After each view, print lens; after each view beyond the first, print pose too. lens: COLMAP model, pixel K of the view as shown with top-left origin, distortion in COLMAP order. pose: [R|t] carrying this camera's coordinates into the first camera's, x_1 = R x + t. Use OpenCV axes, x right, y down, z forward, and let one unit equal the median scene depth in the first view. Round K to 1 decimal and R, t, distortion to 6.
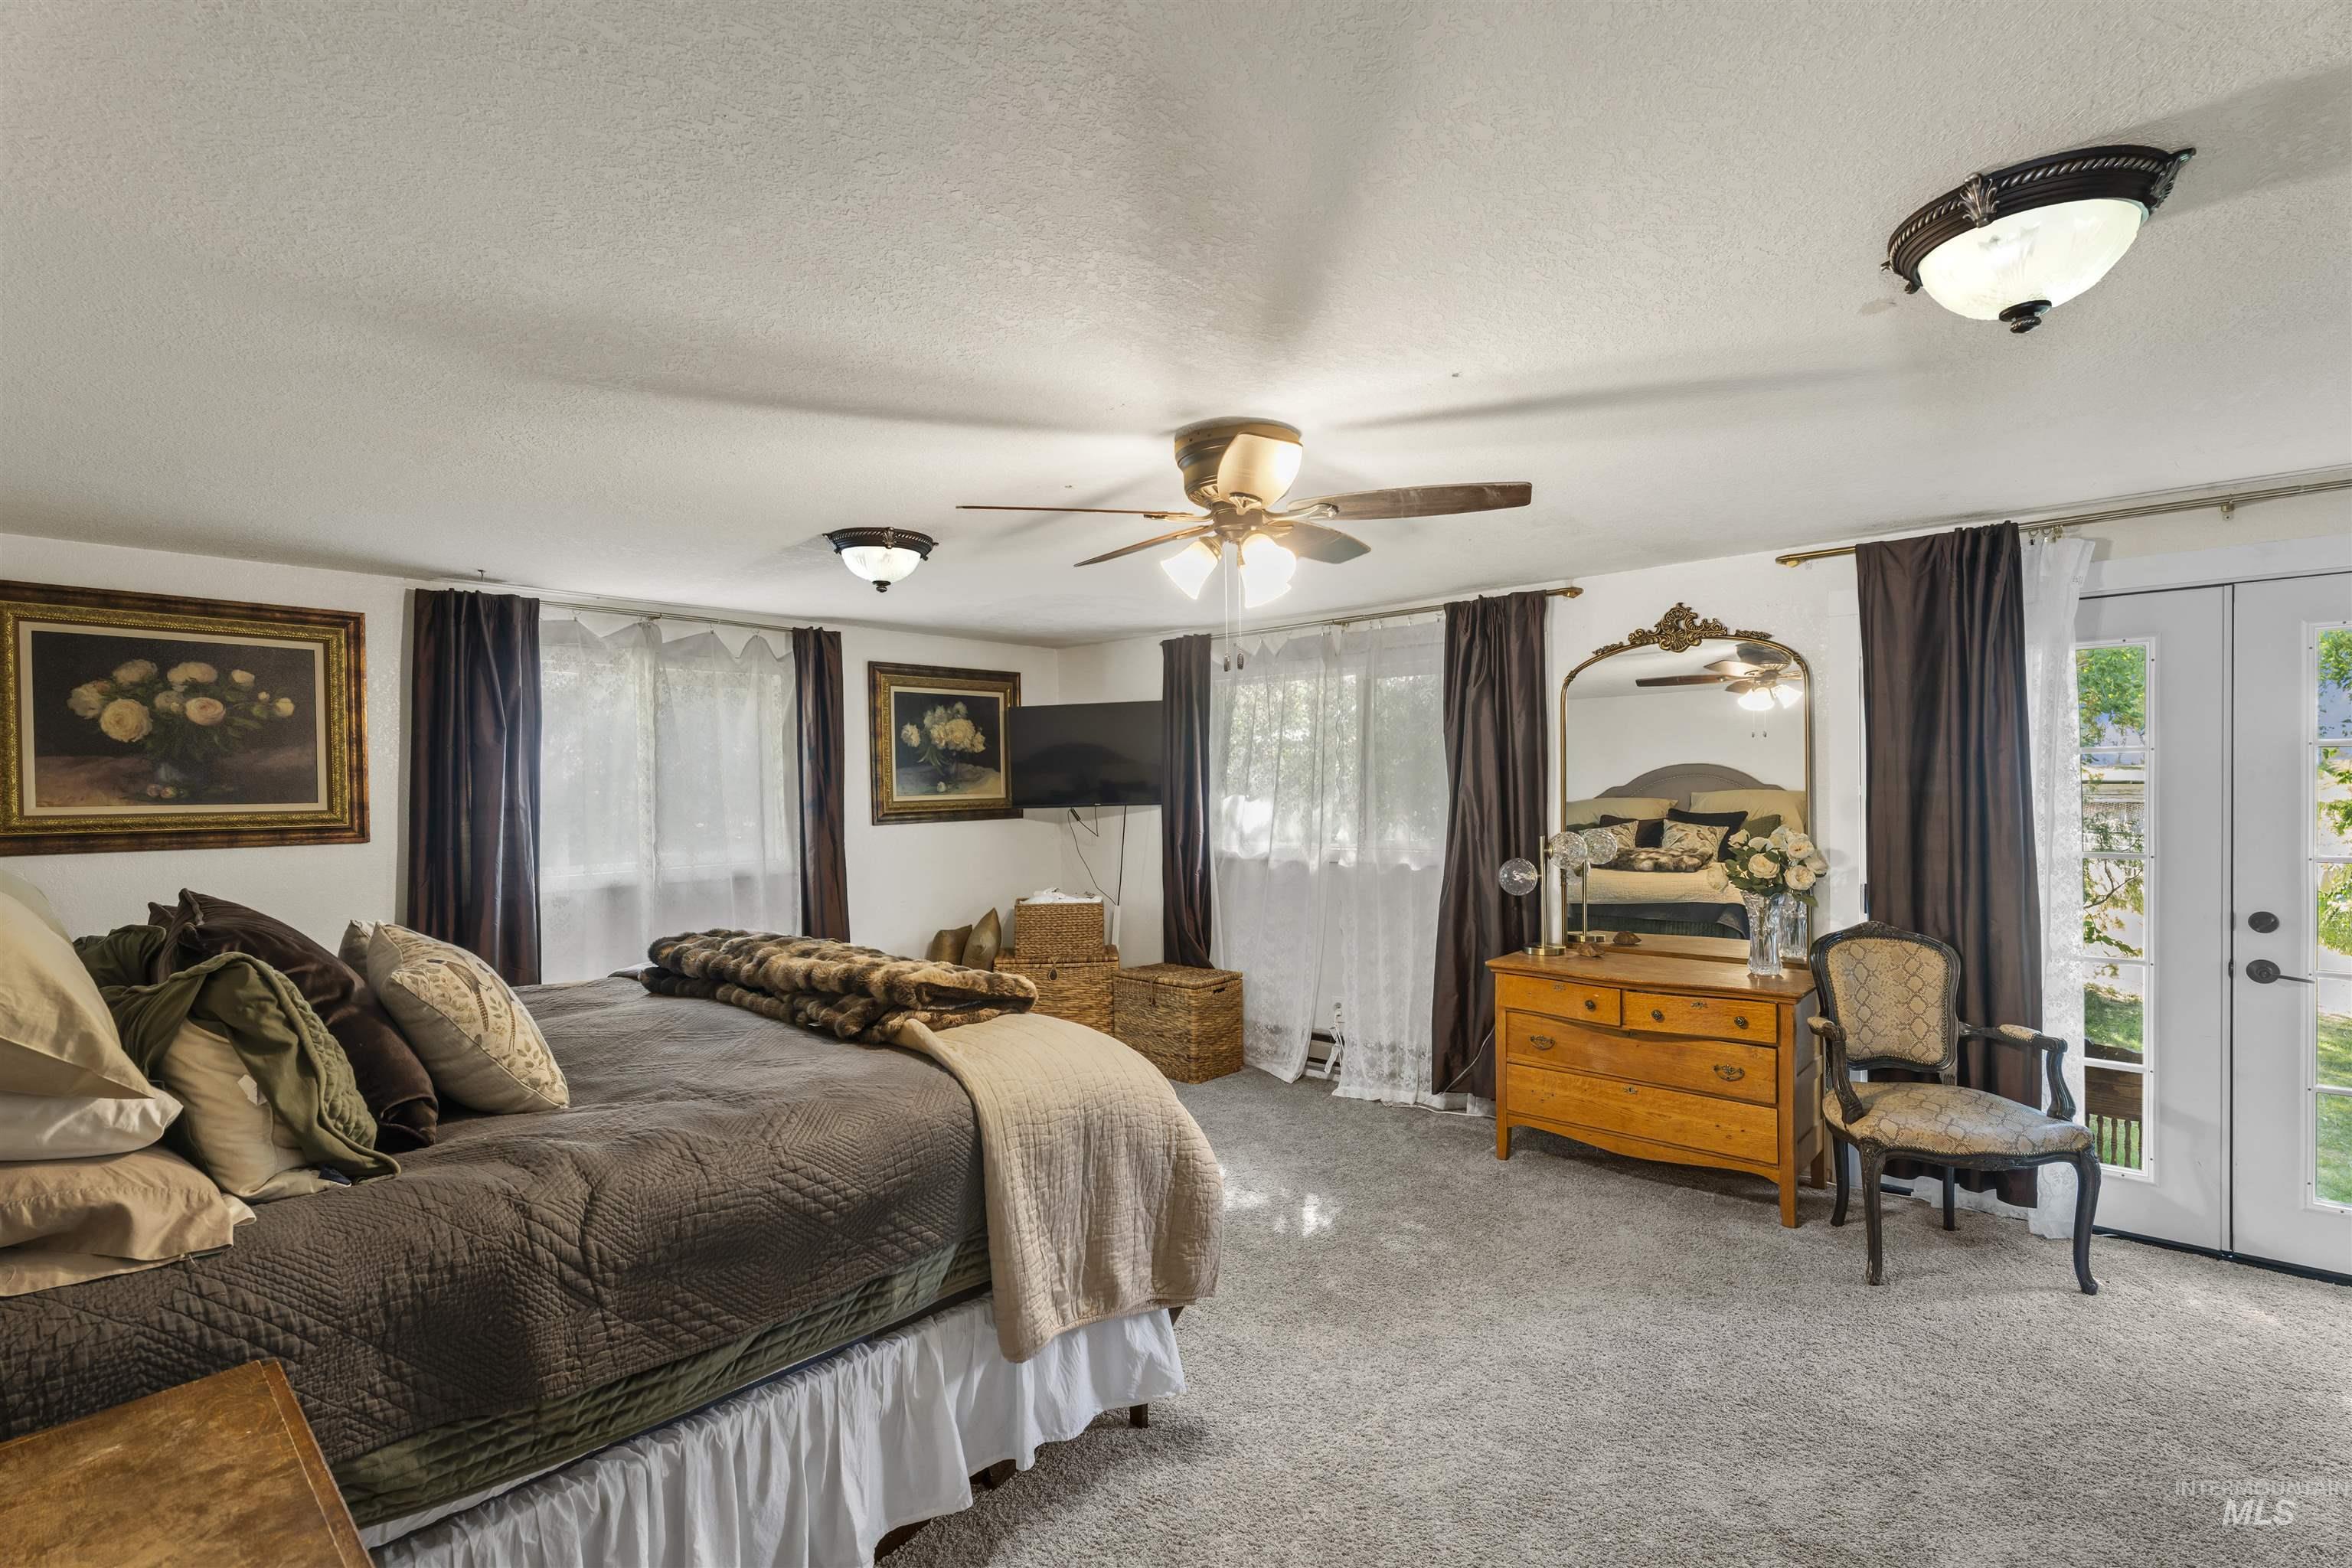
lens RADIAL K [[1052.4, 0, 1173.3], [0, 1052.4, 772.9], [0, 0, 1]] dist [0.000592, 0.000147]
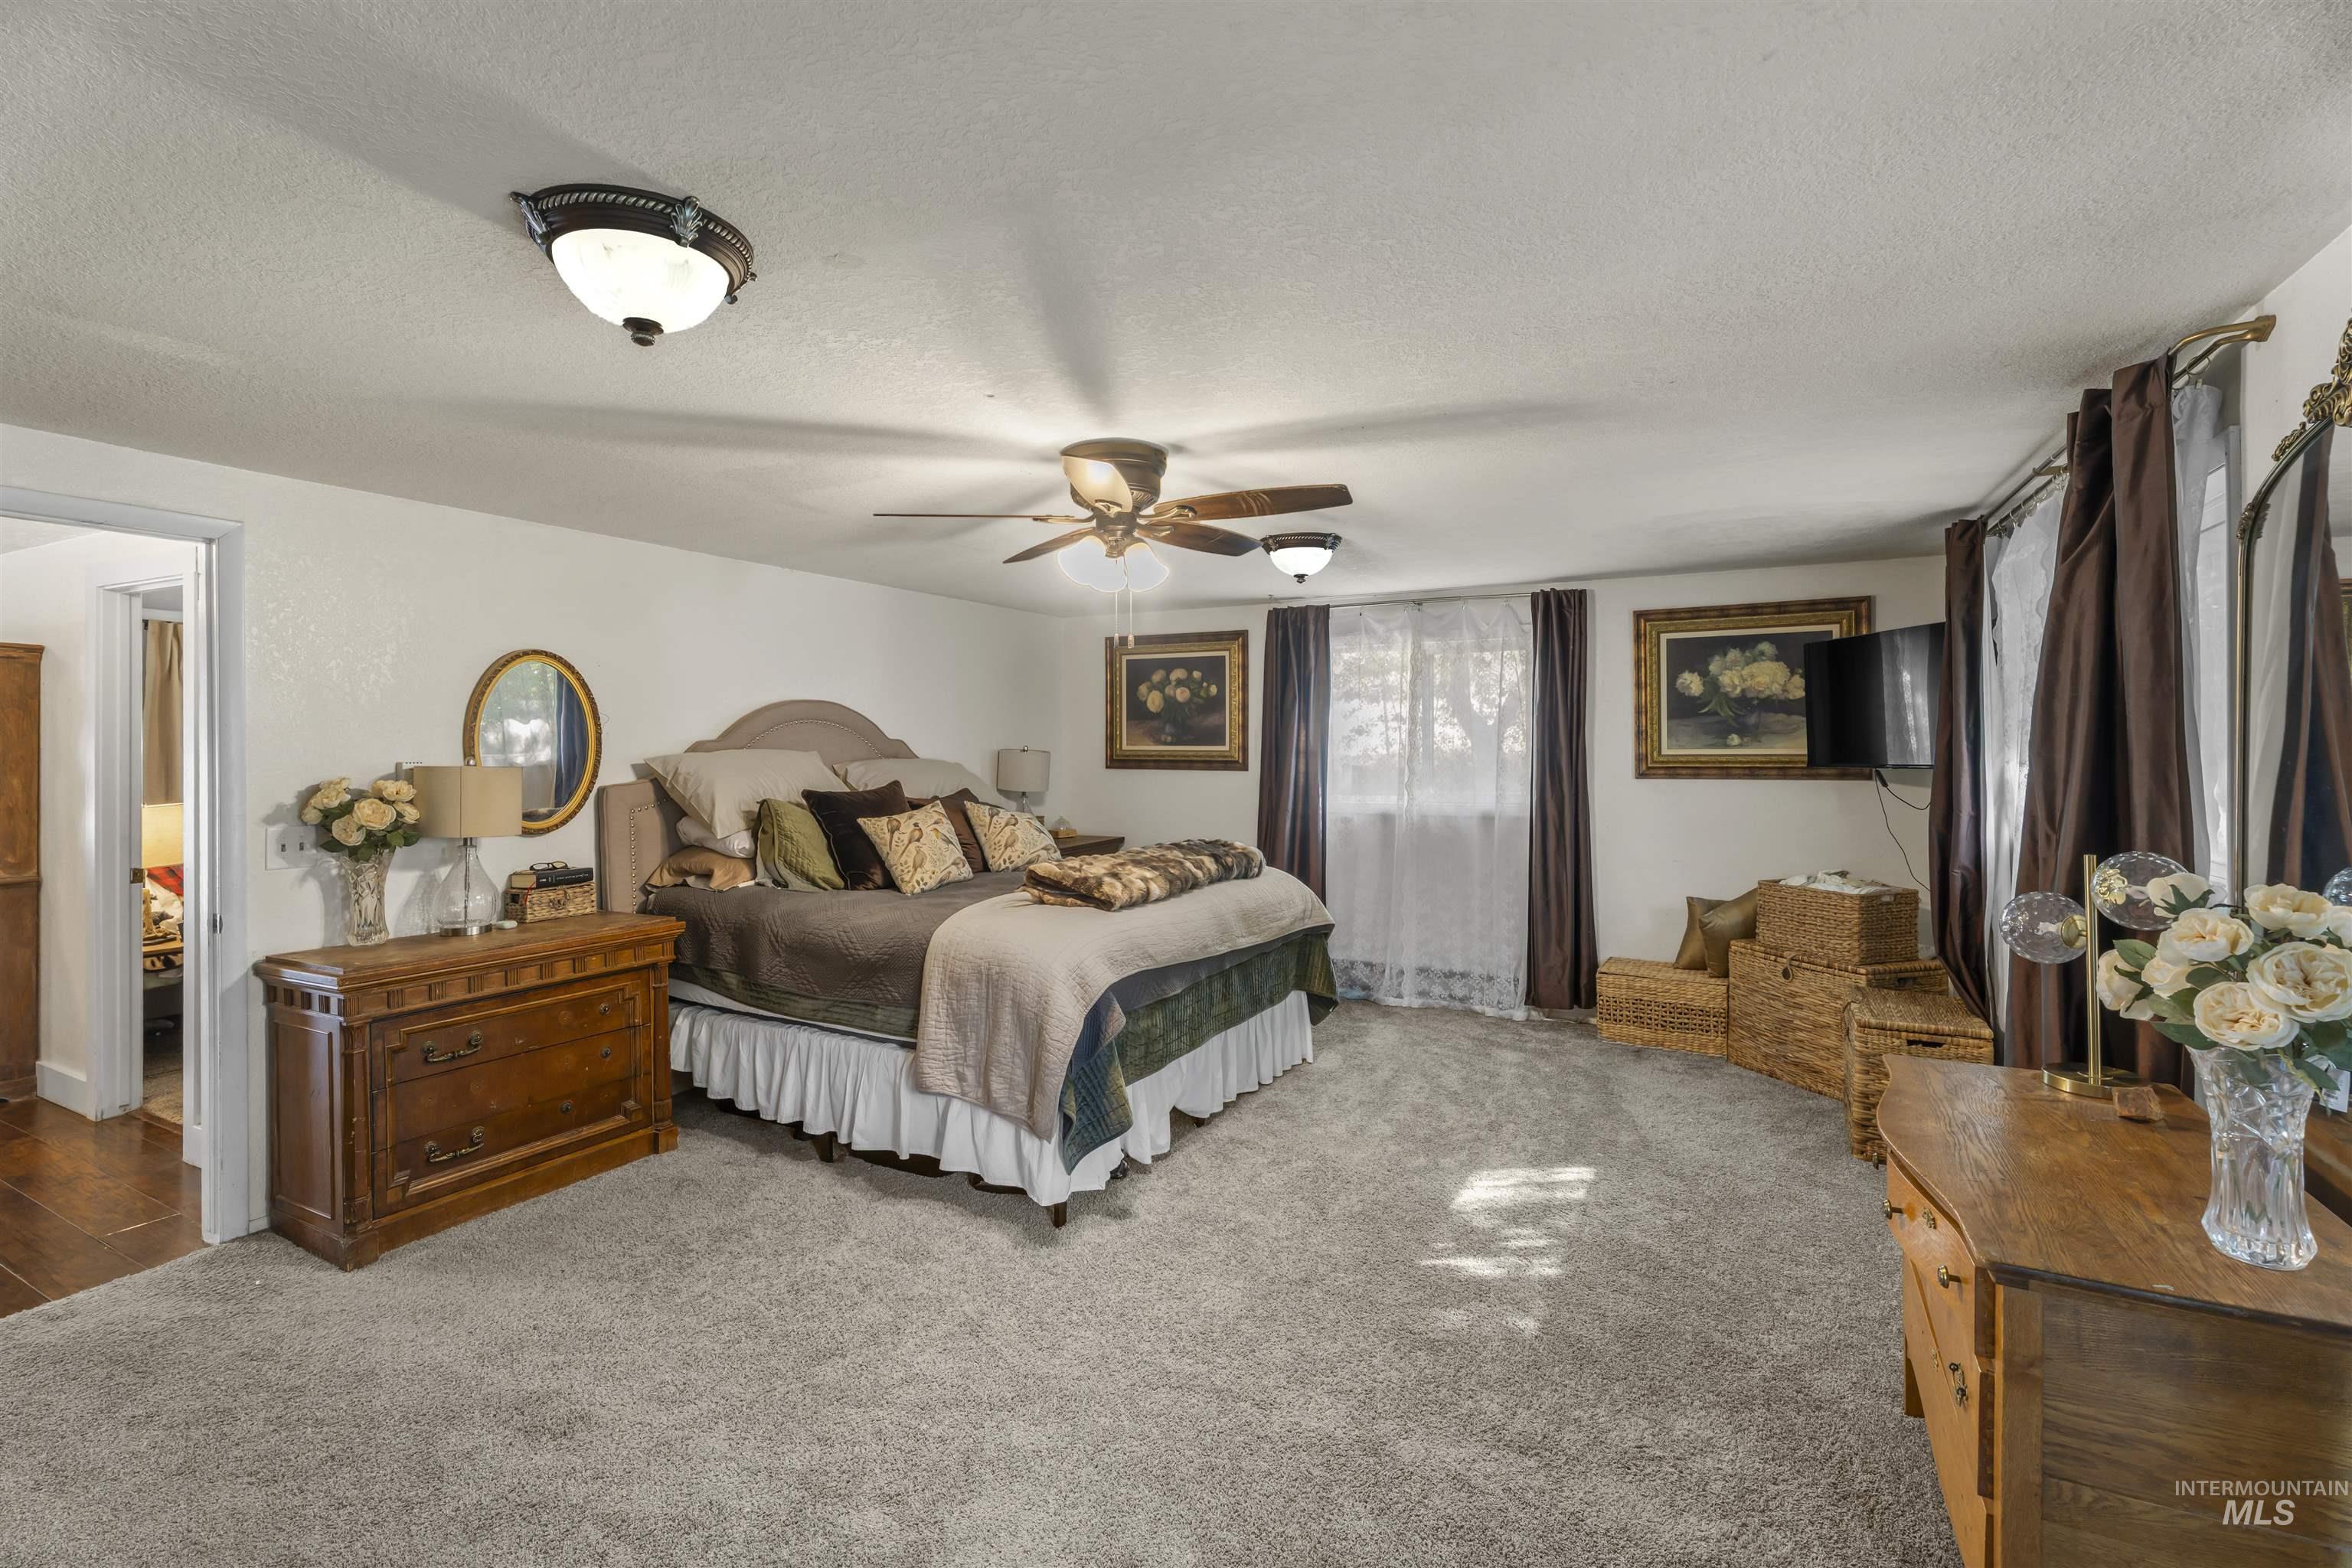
lens RADIAL K [[1045.2, 0, 1181.6], [0, 1045.2, 726.5], [0, 0, 1]] dist [-0.000252, -0.000048]
pose [[0.263570, 0.000460, -0.964640, 0.765140], [0.010375, 0.999941, 0.003312, -0.008676], [0.964584, -0.010881, 0.263550, 0.478639]]
